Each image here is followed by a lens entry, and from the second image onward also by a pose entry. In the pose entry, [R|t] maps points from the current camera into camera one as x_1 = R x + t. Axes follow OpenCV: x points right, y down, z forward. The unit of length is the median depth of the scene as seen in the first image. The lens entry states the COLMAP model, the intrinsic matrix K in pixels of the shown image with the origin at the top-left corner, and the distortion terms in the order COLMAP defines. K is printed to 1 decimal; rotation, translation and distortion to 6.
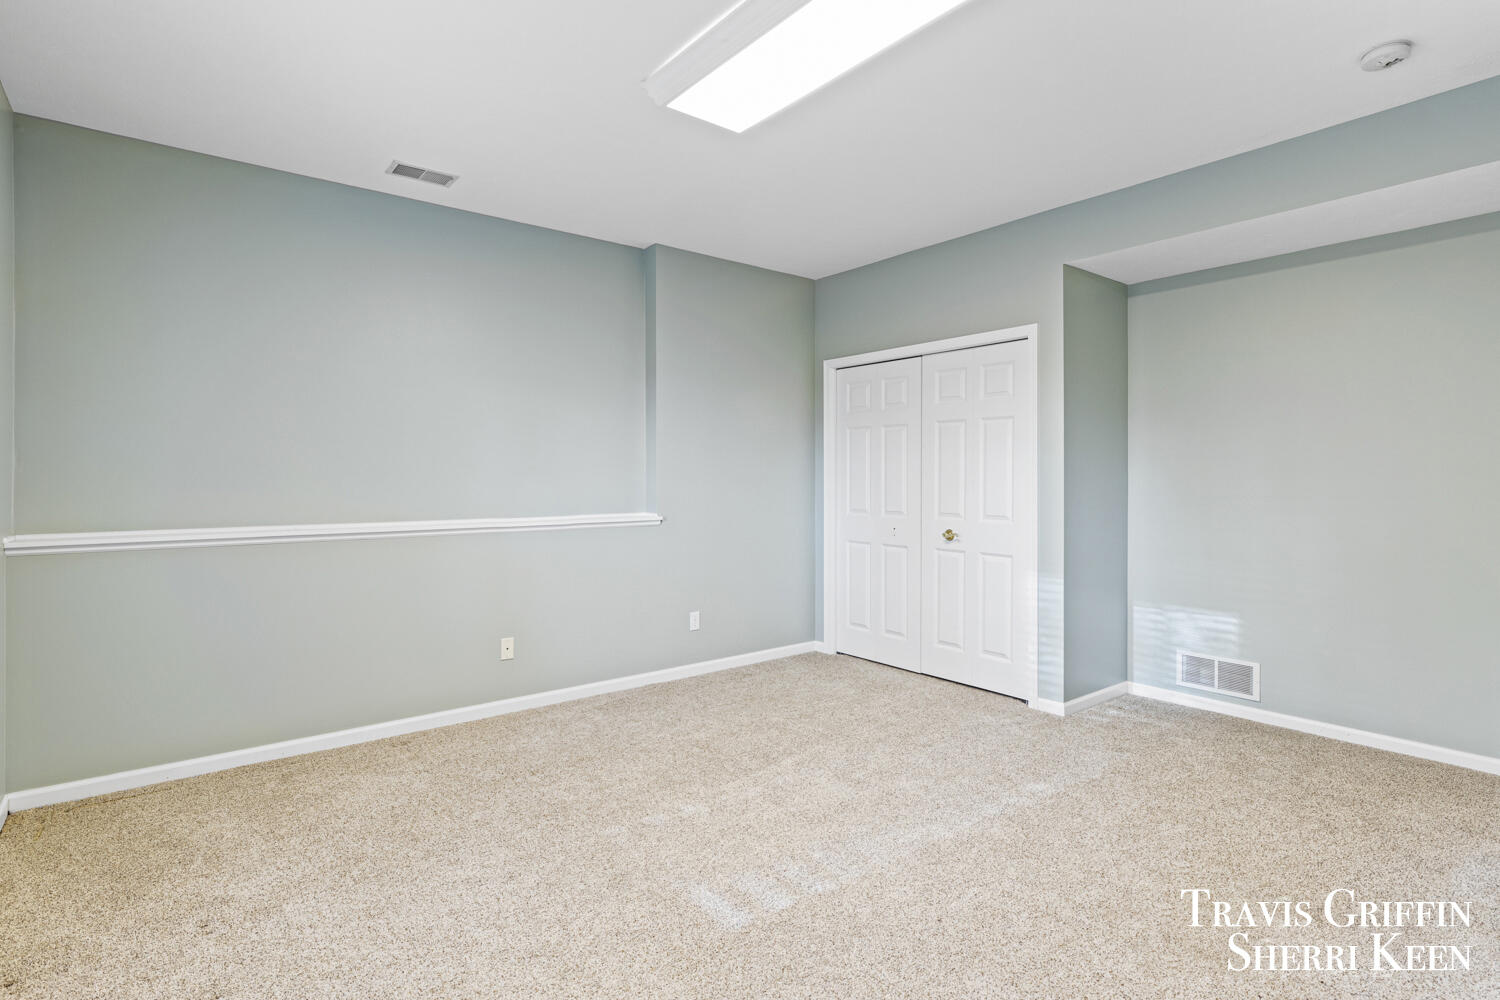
lens RADIAL K [[737.4, 0, 751.6], [0, 737.4, 491.8], [0, 0, 1]] dist [0.000959, -0.000135]
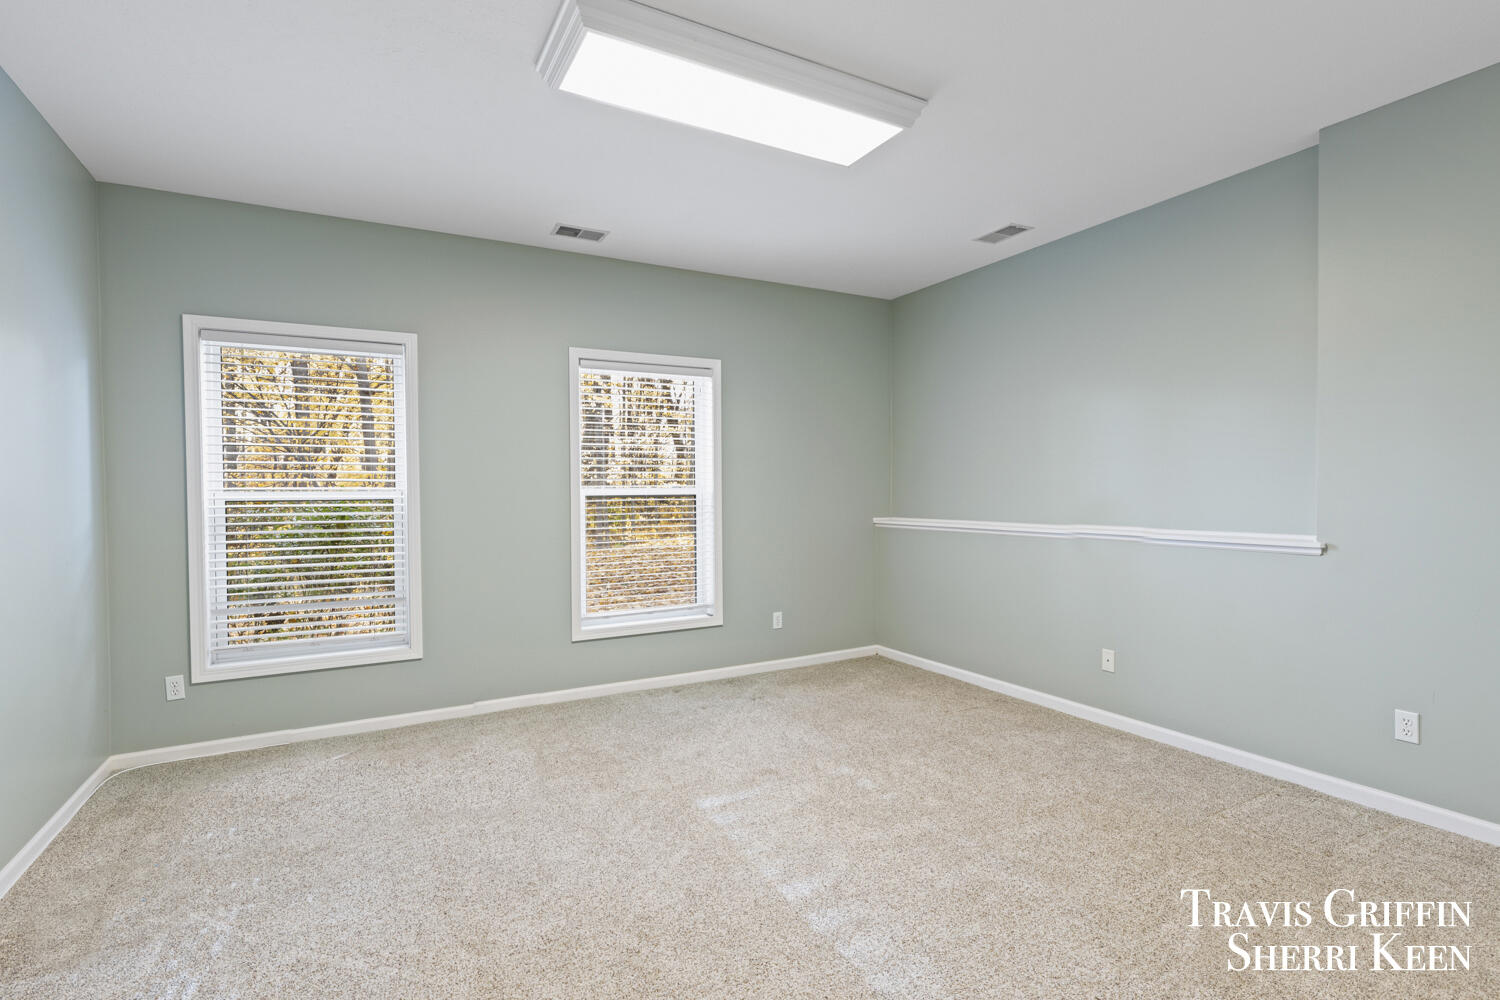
lens RADIAL K [[737.4, 0, 753.2], [0, 737.4, 500.6], [0, 0, 1]] dist [0.000959, -0.000135]
pose [[-0.178002, 0.018561, -0.983855, 0.716976], [-0.001997, 0.999813, 0.019223, -0.017652], [0.984028, 0.005386, -0.177932, 0.711762]]
